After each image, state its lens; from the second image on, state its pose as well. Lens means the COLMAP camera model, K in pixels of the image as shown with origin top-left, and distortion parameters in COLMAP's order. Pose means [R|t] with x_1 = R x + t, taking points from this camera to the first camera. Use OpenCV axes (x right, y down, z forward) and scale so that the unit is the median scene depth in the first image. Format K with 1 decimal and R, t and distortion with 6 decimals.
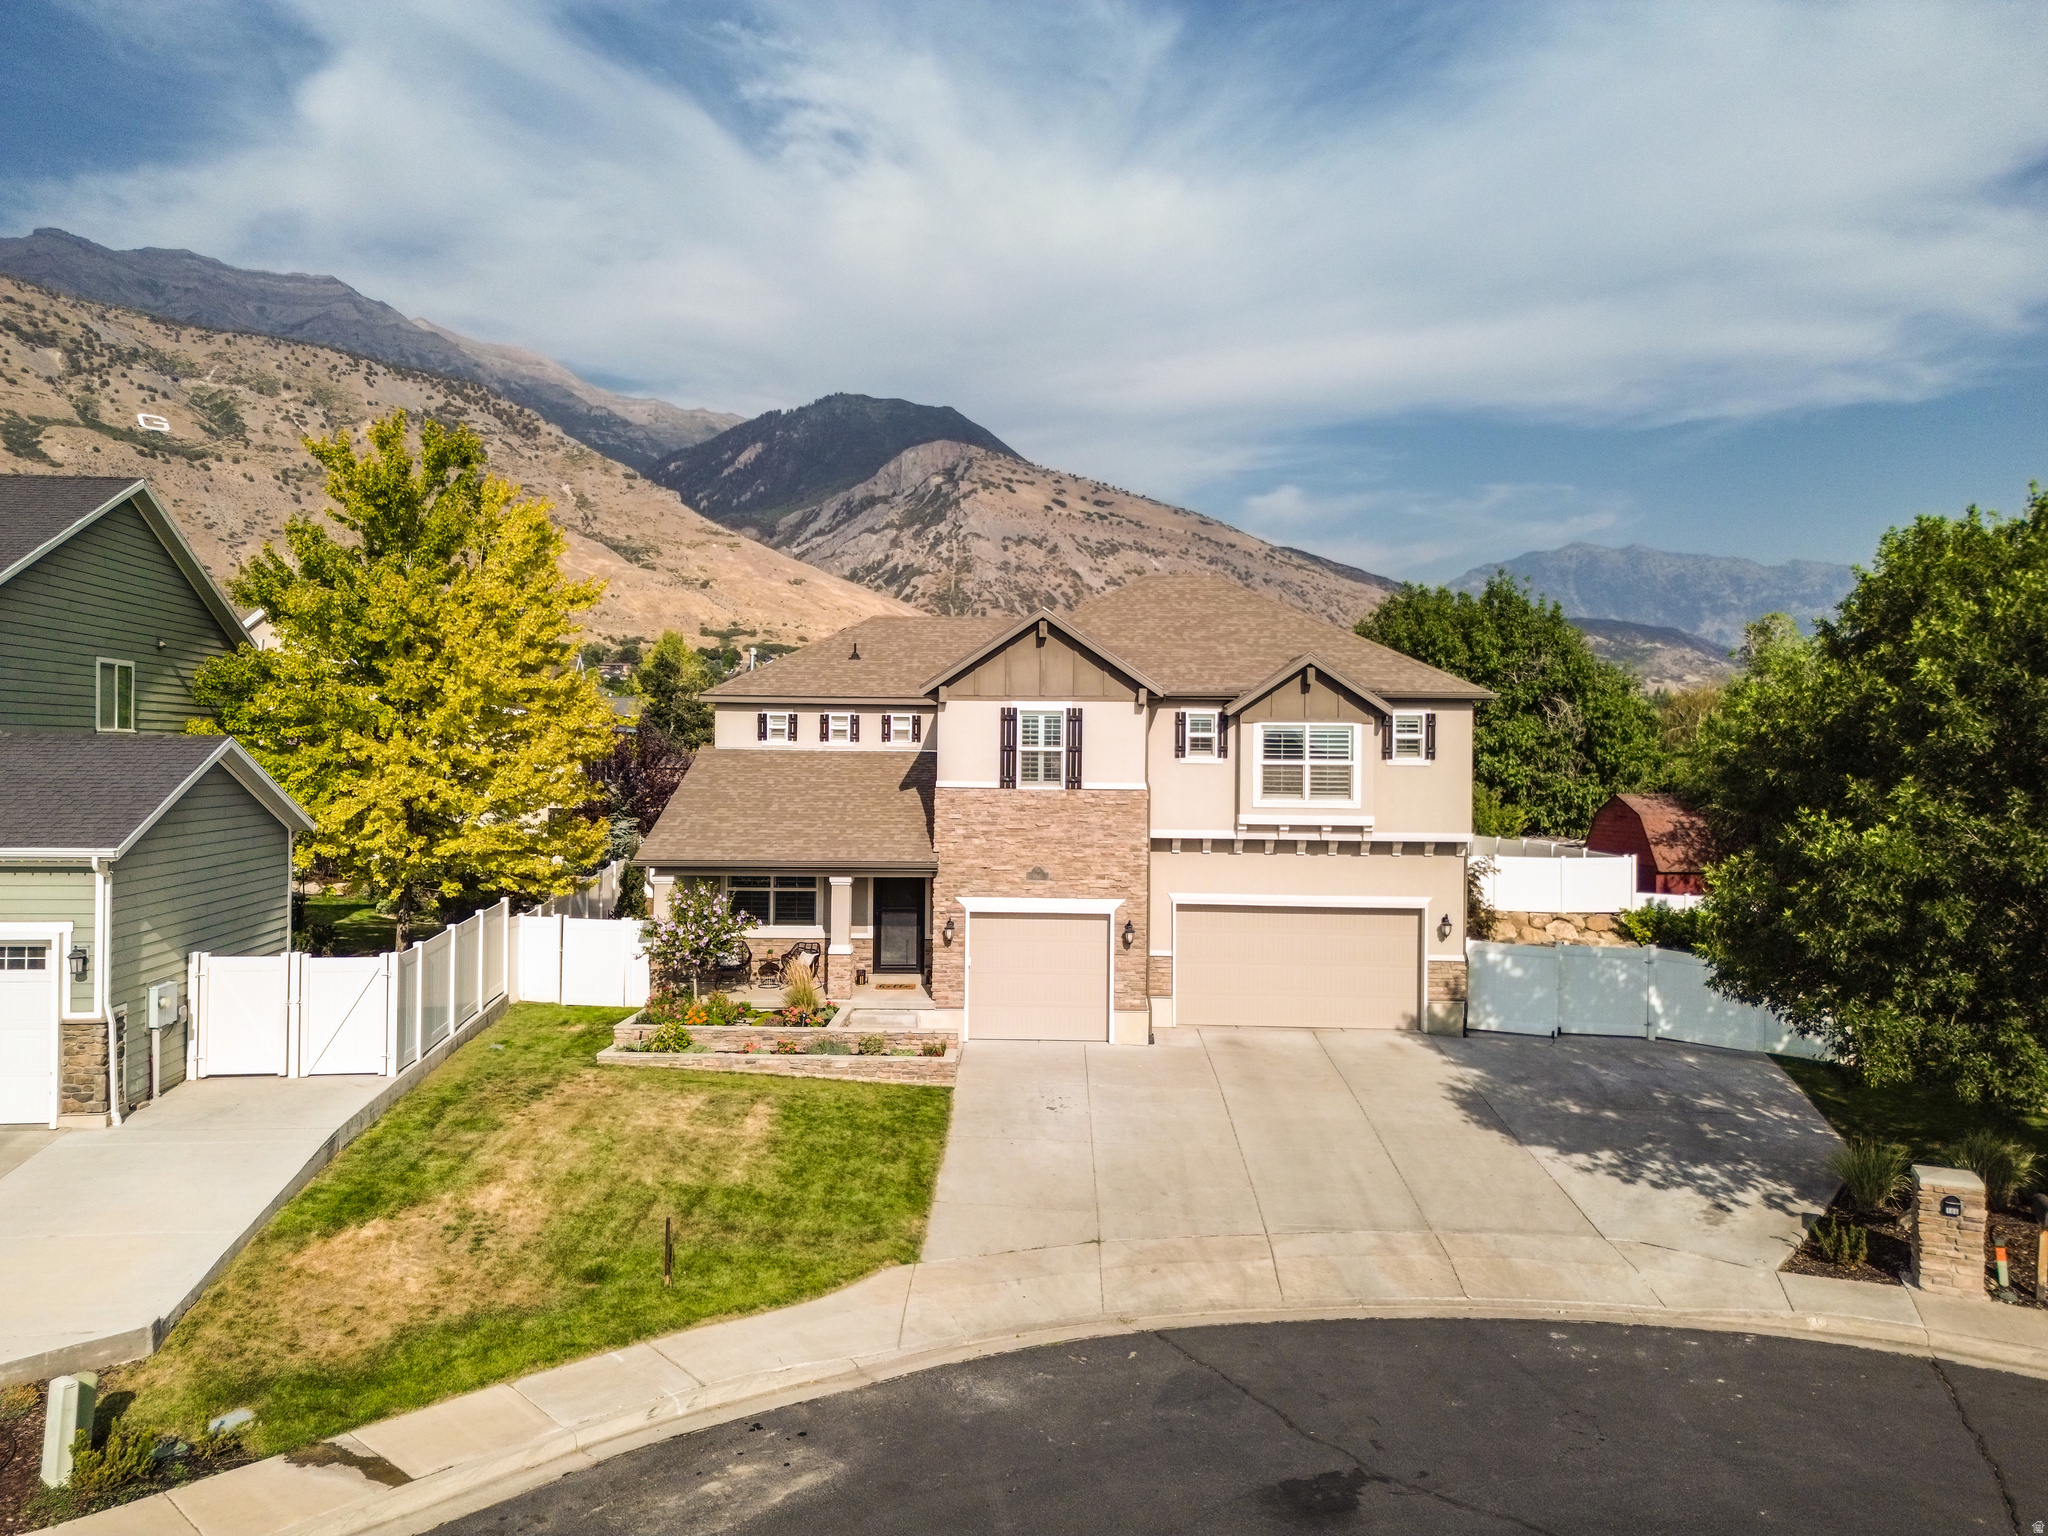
lens RADIAL K [[1402.1, 0, 978.6], [0, 1402.1, 771.3], [0, 0, 1]] dist [0.037360, -0.006019]
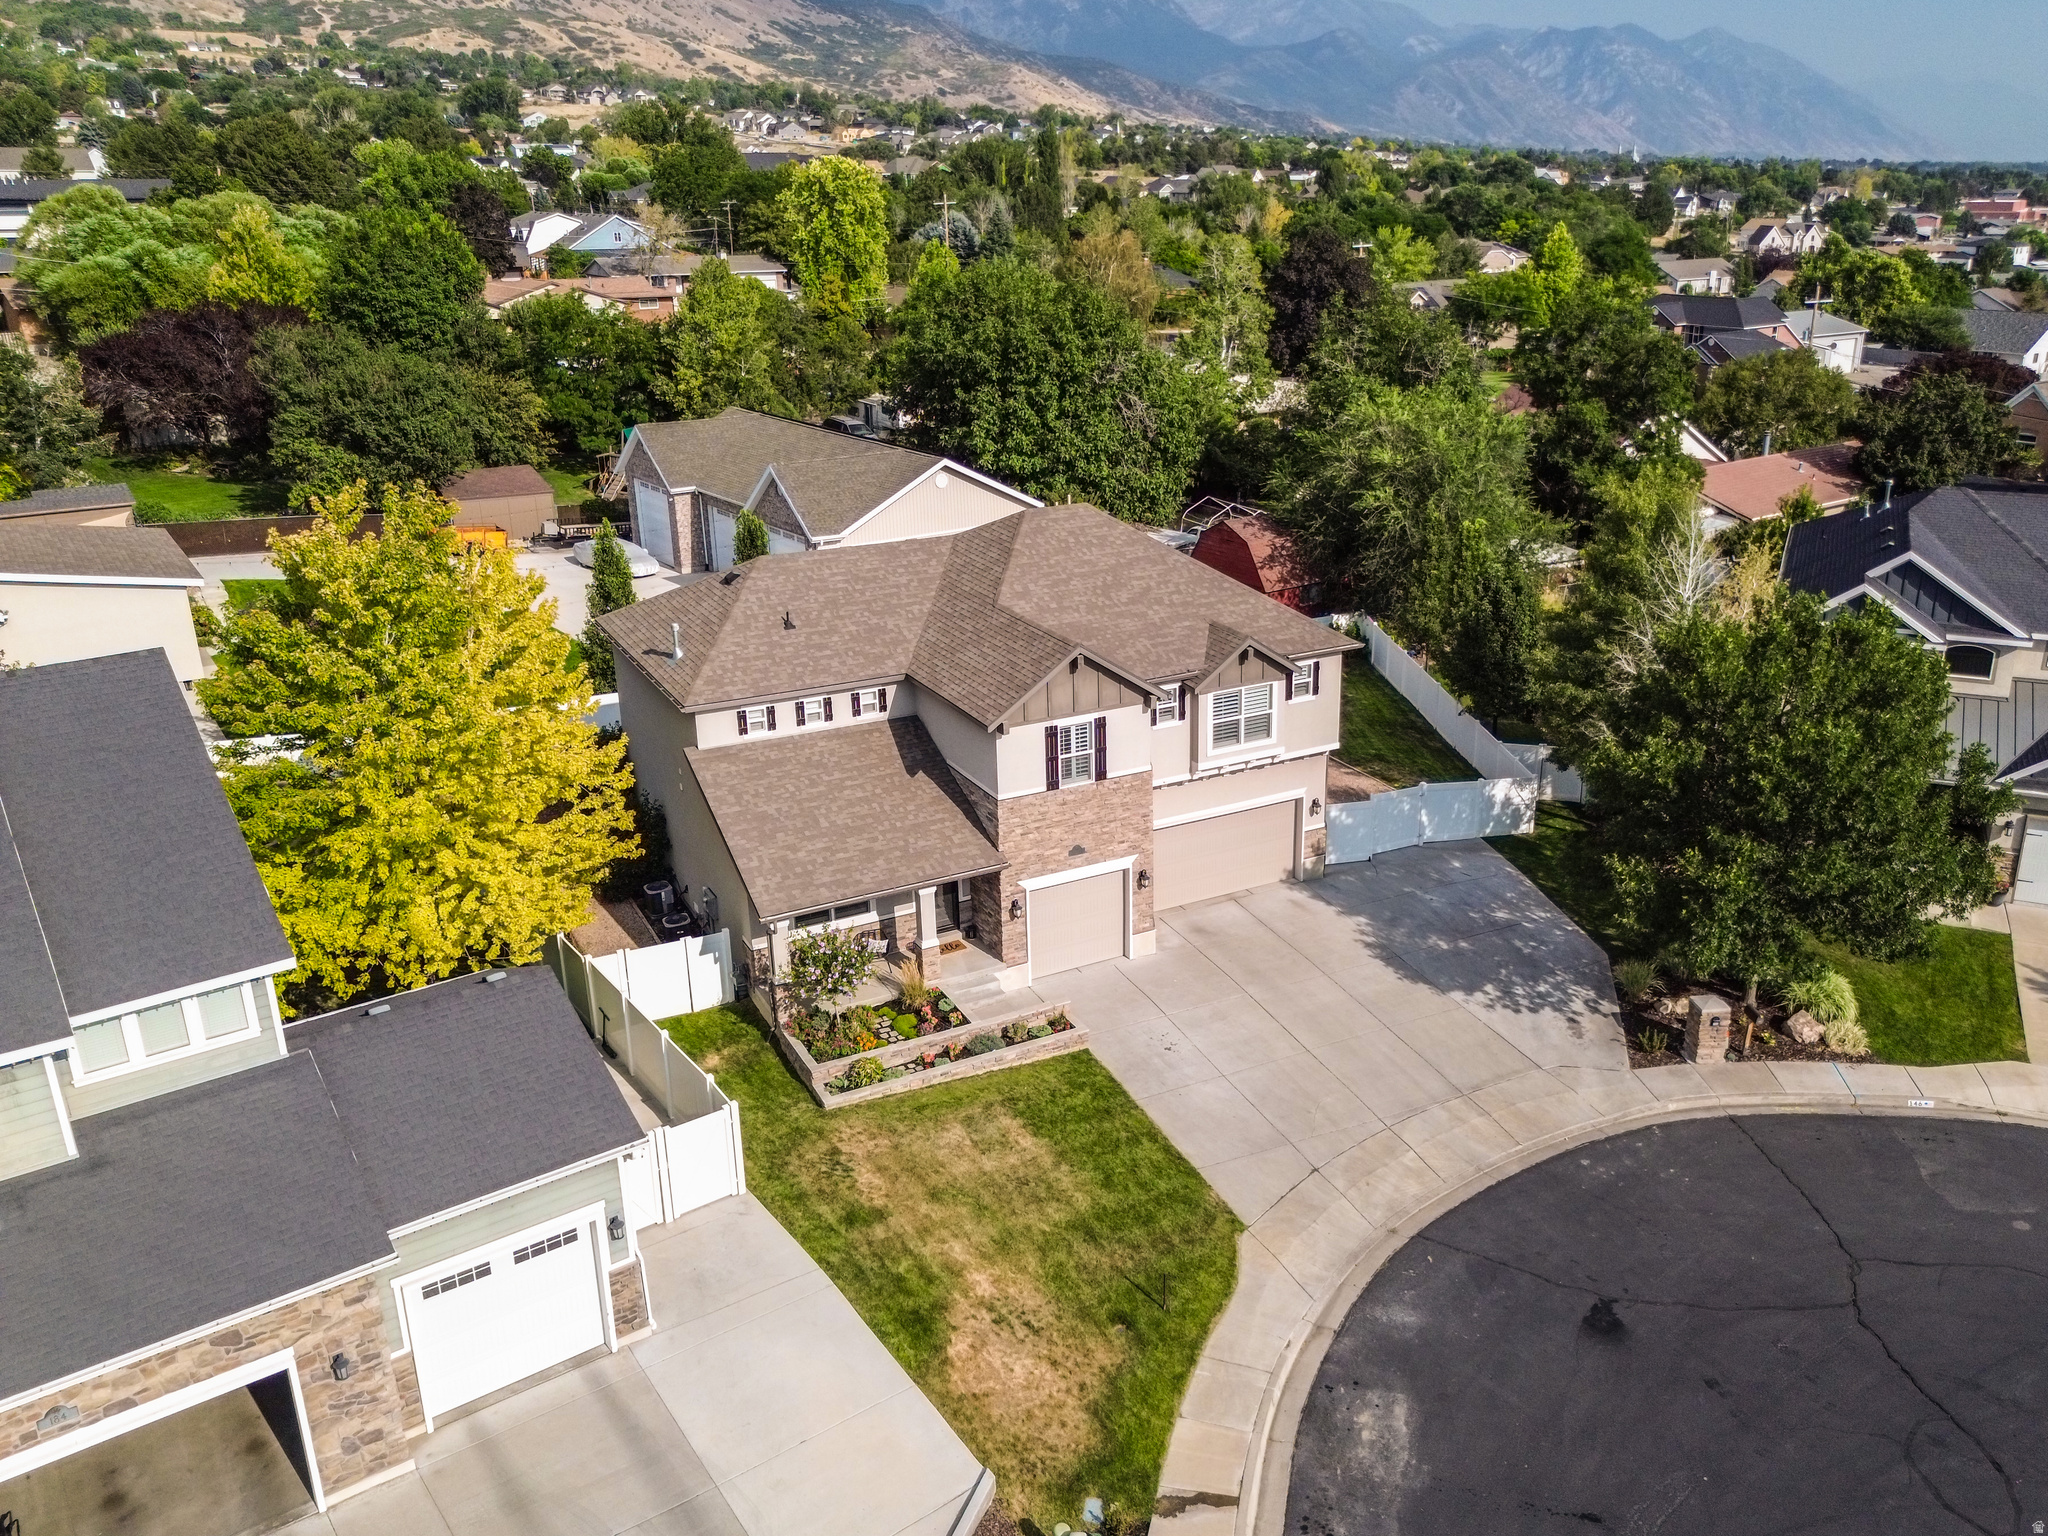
lens RADIAL K [[1657.6, 0, 1030.6], [0, 1657.6, 757.9], [0, 0, 1]] dist [0.061491, -0.001301]
pose [[0.860176, -0.201466, 0.468517, -0.656229], [0.031516, 0.937909, 0.345446, -0.505485], [-0.509022, -0.282379, 0.813116, -0.139089]]
